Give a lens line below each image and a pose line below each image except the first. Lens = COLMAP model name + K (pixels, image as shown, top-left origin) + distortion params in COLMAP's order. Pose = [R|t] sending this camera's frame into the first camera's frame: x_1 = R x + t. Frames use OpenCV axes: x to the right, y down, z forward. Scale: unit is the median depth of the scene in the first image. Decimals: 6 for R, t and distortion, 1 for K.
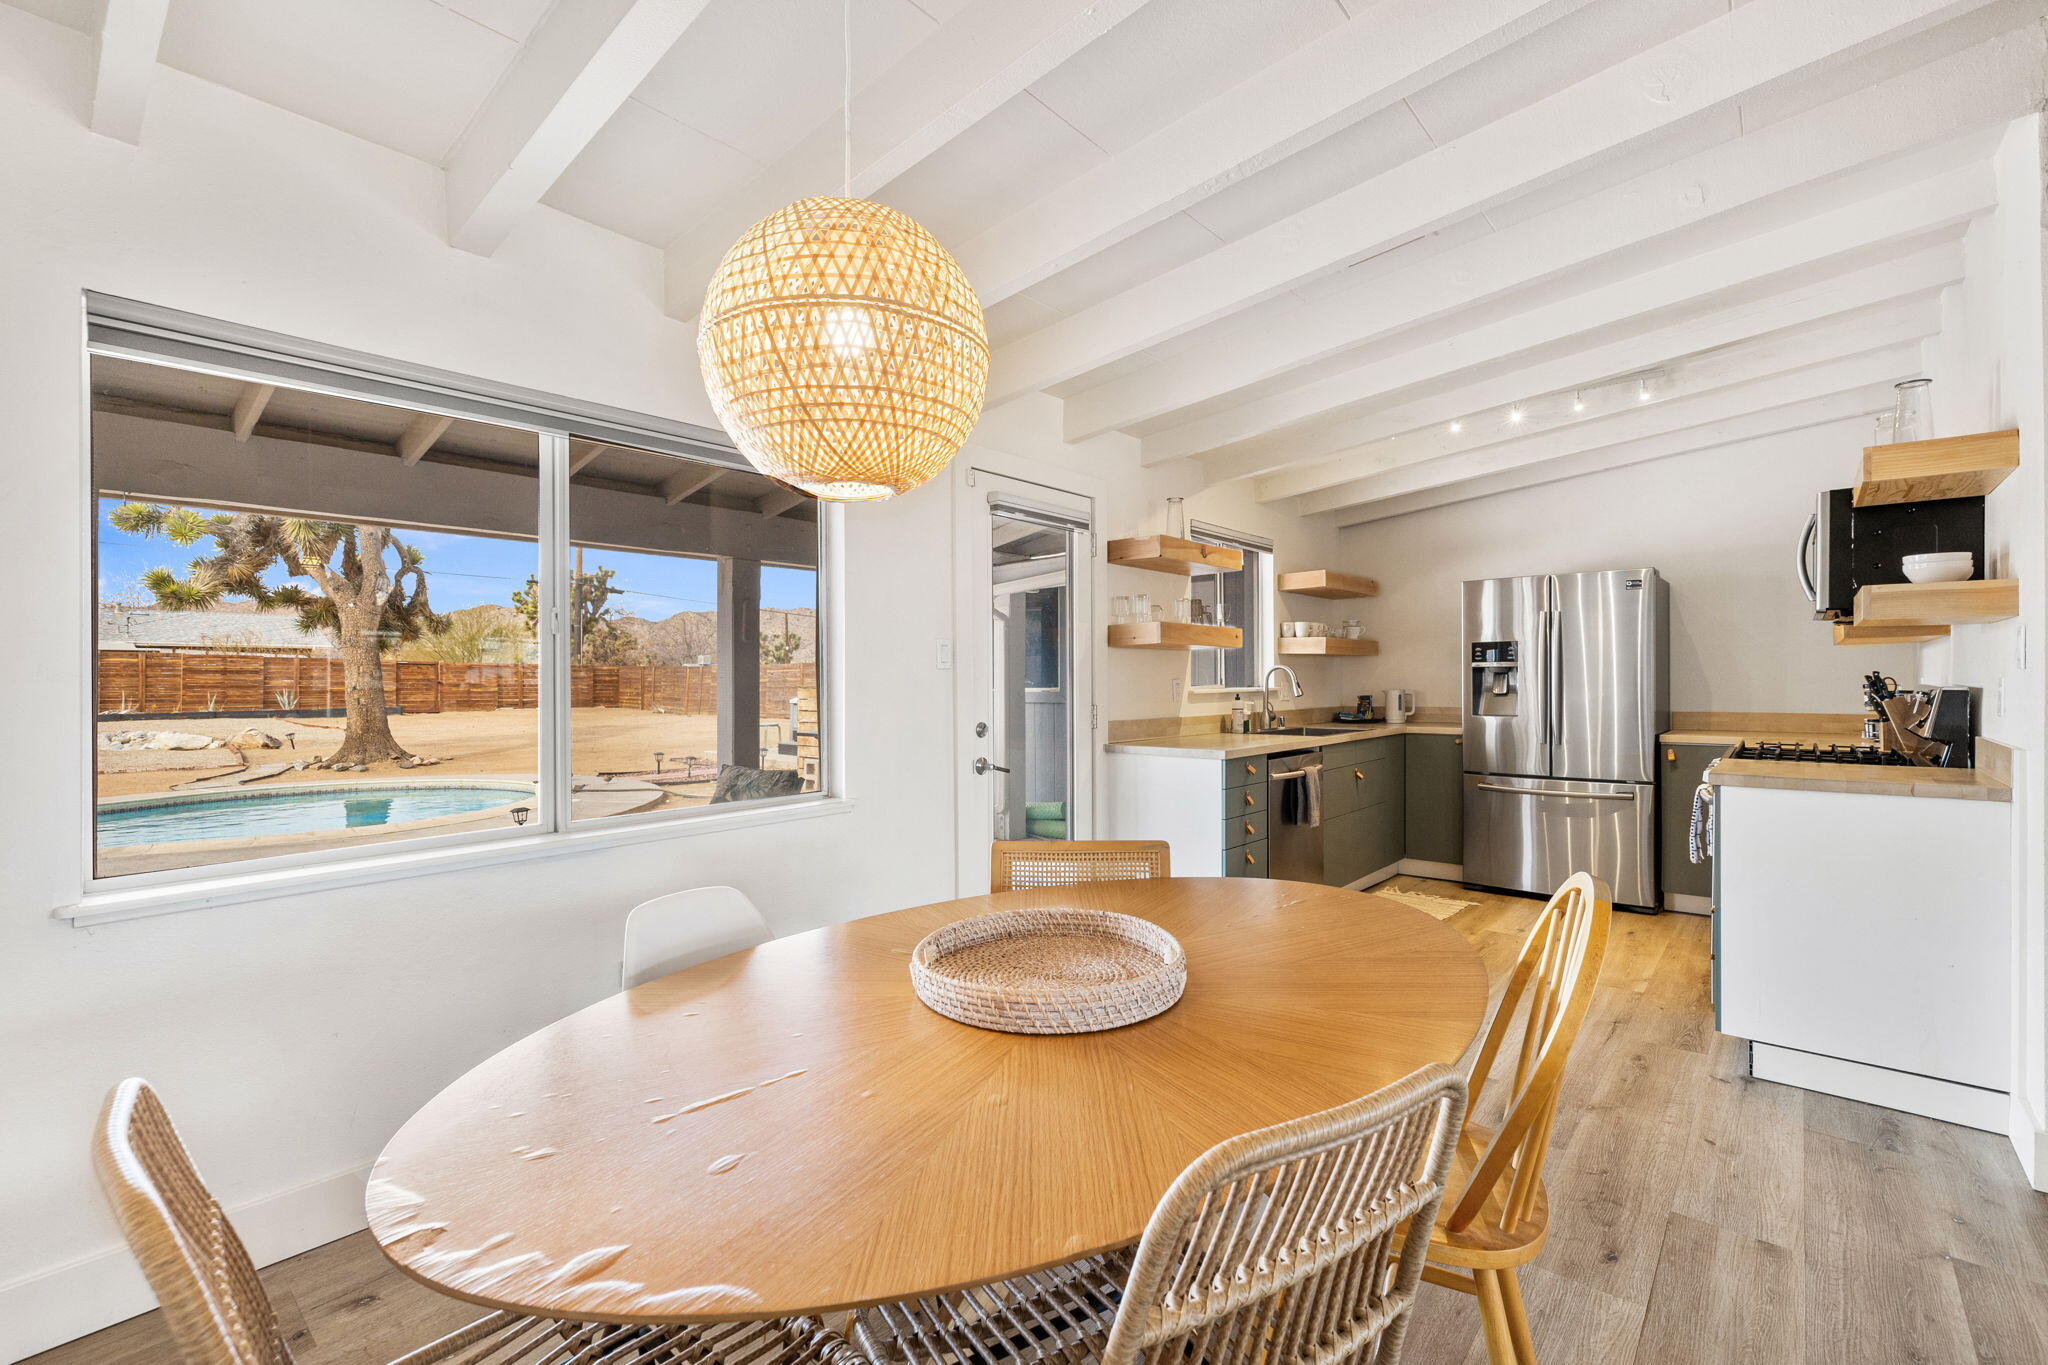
lens RADIAL K [[912.9, 0, 1066.8], [0, 912.9, 673.1], [0, 0, 1]] dist [0.000412, 0.000018]
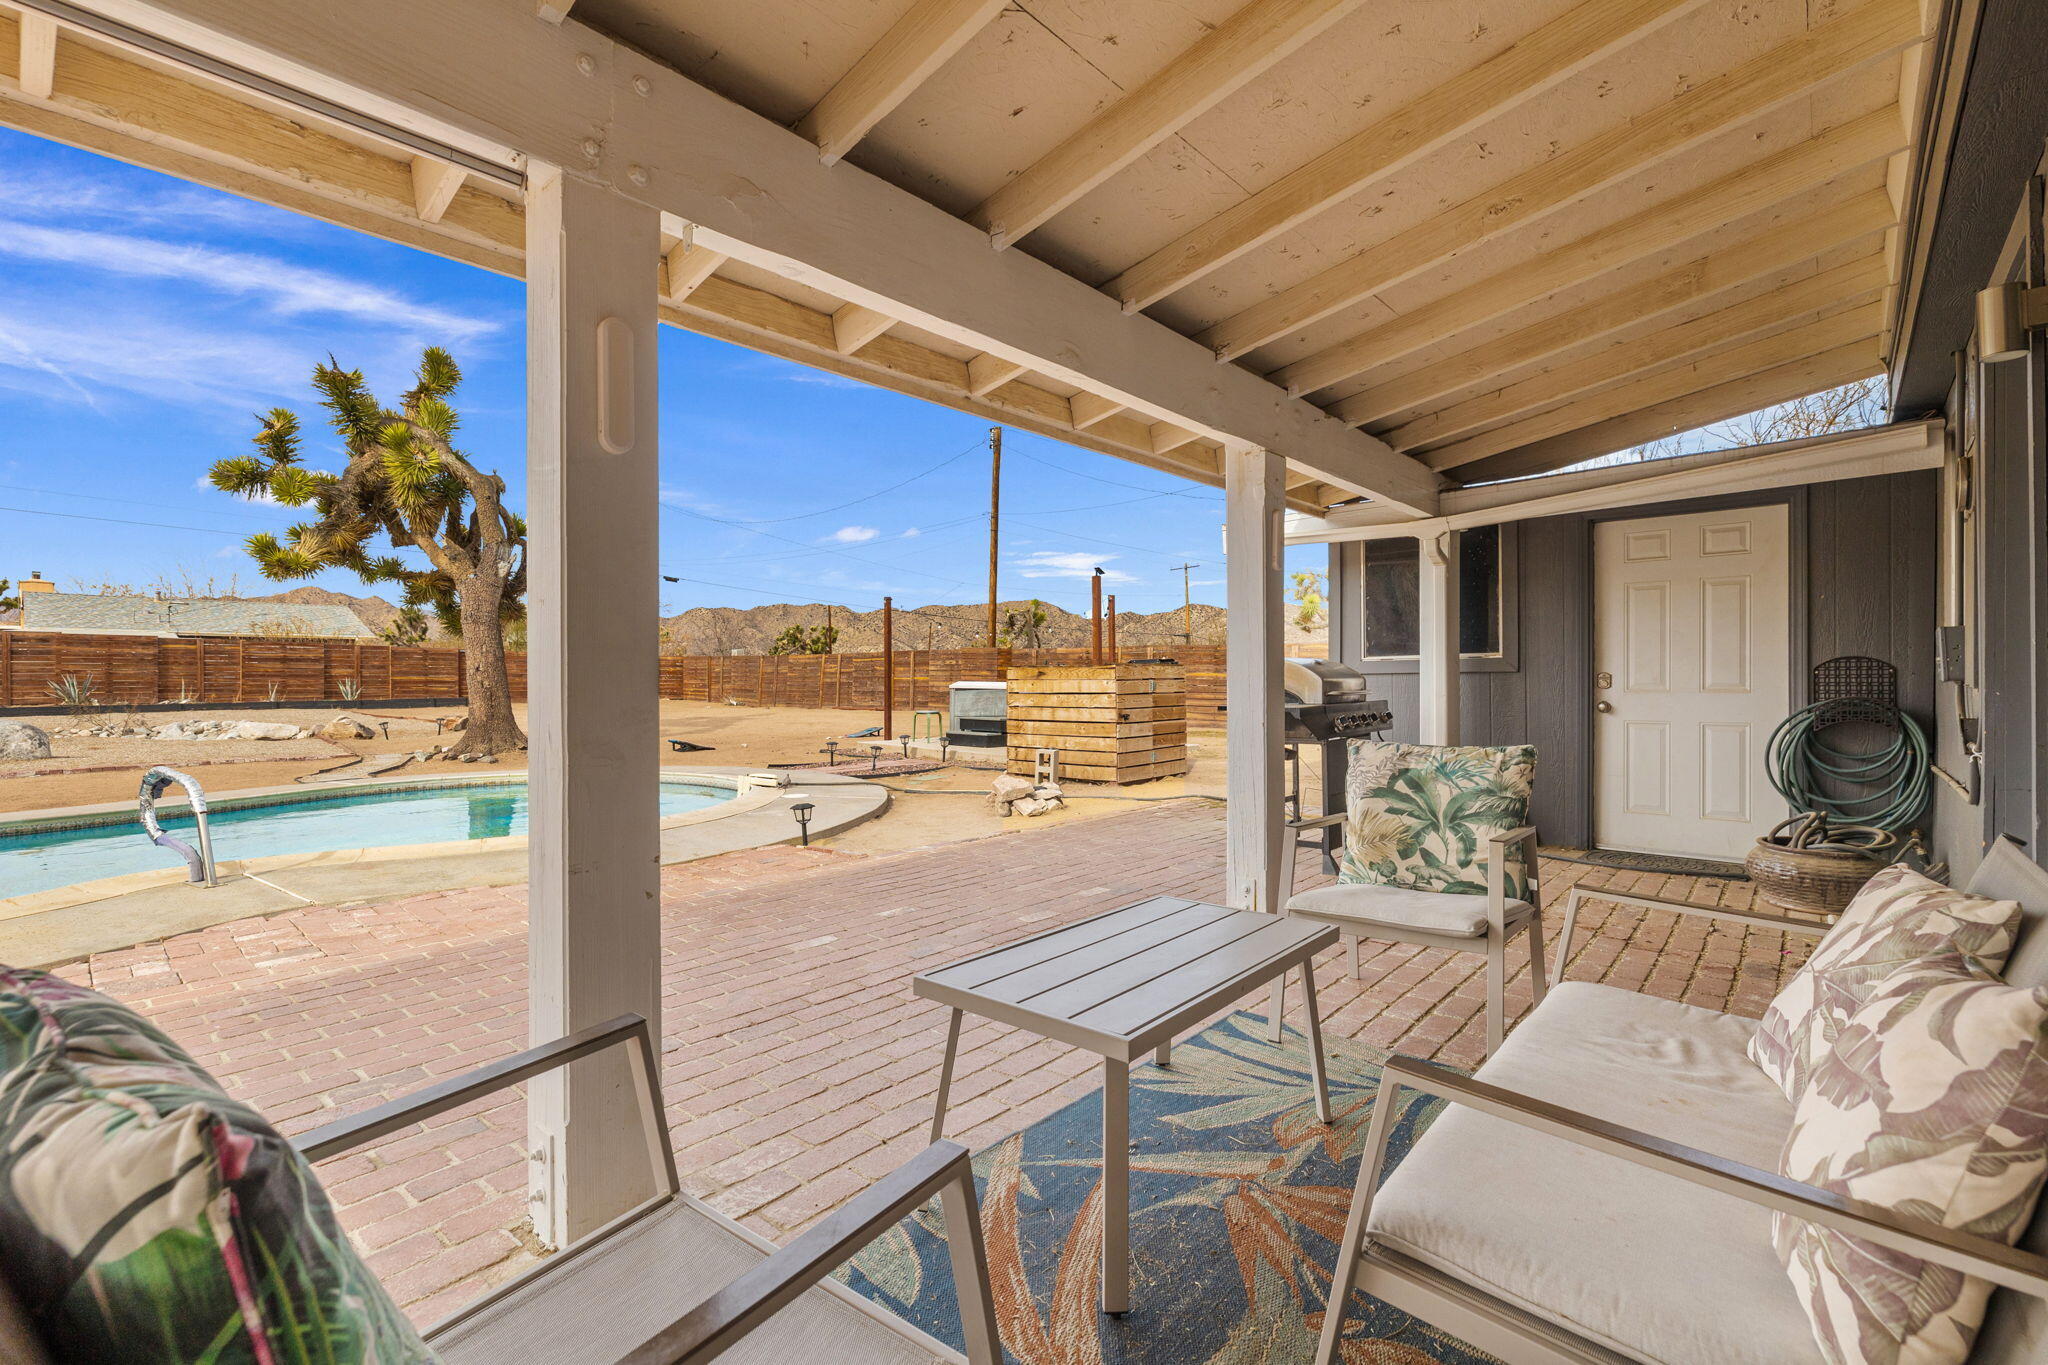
lens RADIAL K [[912.9, 0, 1054.7], [0, 912.9, 678.6], [0, 0, 1]] dist [0.000412, 0.000018]
pose [[0.999937, 0.000863, -0.011215, -0.193735], [-0.000776, 0.999970, 0.007738, 0.016716], [0.011221, -0.007729, 0.999907, 0.109567]]
